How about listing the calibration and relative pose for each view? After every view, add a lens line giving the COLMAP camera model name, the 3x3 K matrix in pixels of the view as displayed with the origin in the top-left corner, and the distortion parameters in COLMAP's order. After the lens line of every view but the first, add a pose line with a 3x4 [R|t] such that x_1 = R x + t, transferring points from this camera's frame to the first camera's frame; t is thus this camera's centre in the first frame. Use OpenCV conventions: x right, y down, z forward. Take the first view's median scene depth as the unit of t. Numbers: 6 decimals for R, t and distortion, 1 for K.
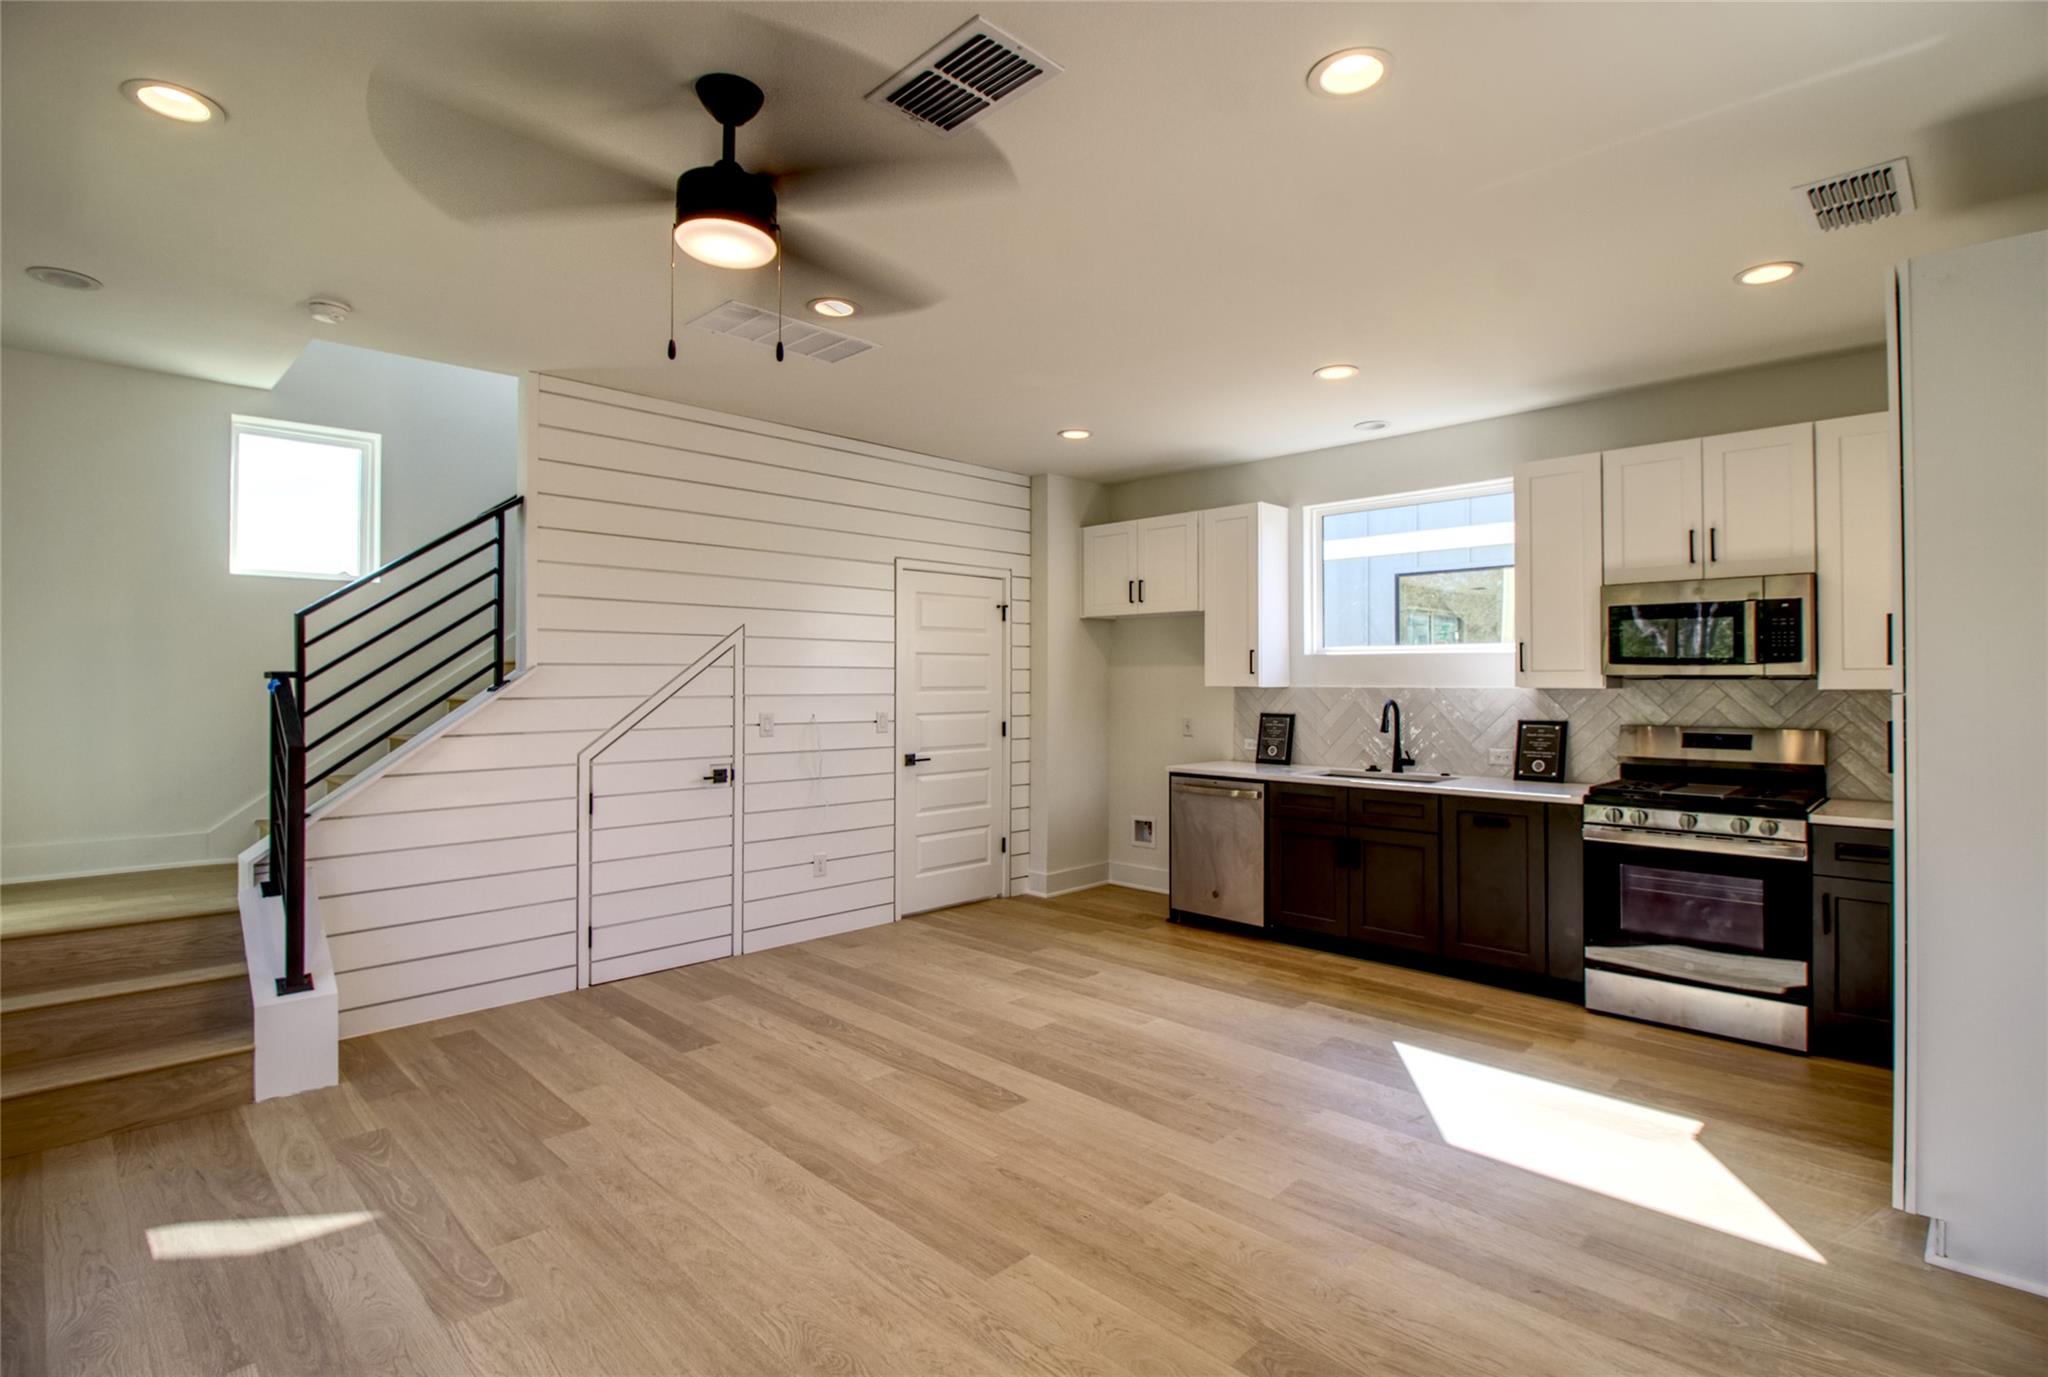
lens RADIAL K [[962.5, 0, 1035.5], [0, 962.5, 675.1], [0, 0, 1]] dist [-0.003283, -0.000559]
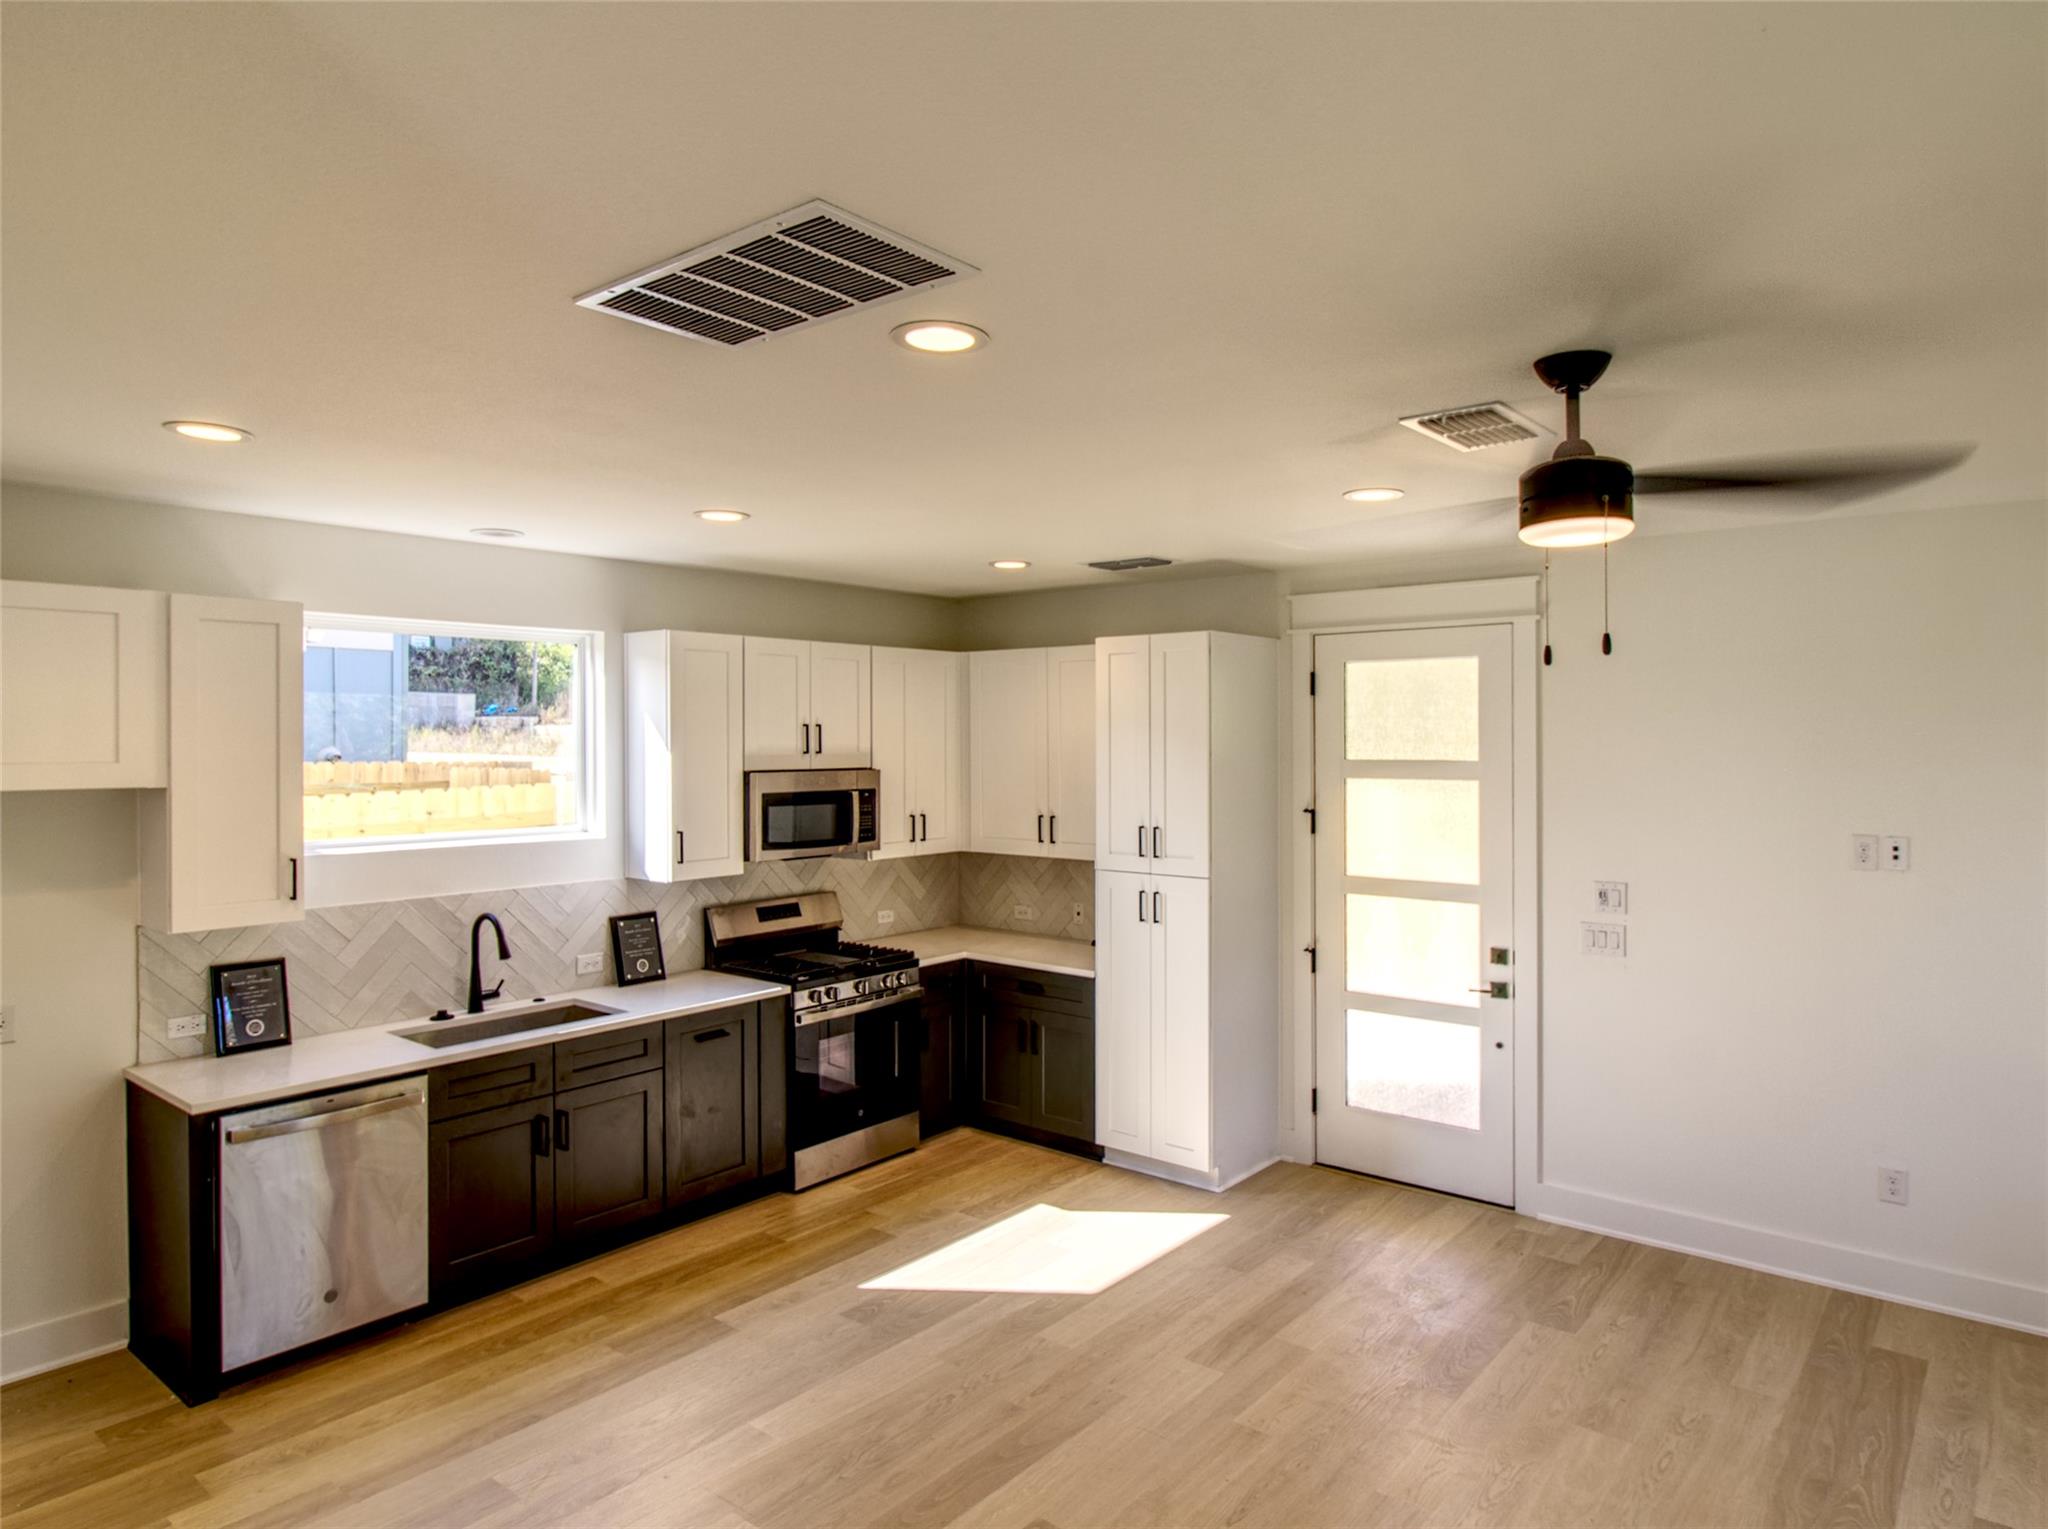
lens RADIAL K [[1274.7, 0, 1030.1], [0, 1274.7, 757.2], [0, 0, 1]] dist [0.004734, -0.000008]
pose [[-0.083494, -0.019050, 0.996326, -0.790082], [-0.001041, 0.999818, 0.019030, -0.141029], [-0.996508, 0.000551, -0.083499, 0.862692]]
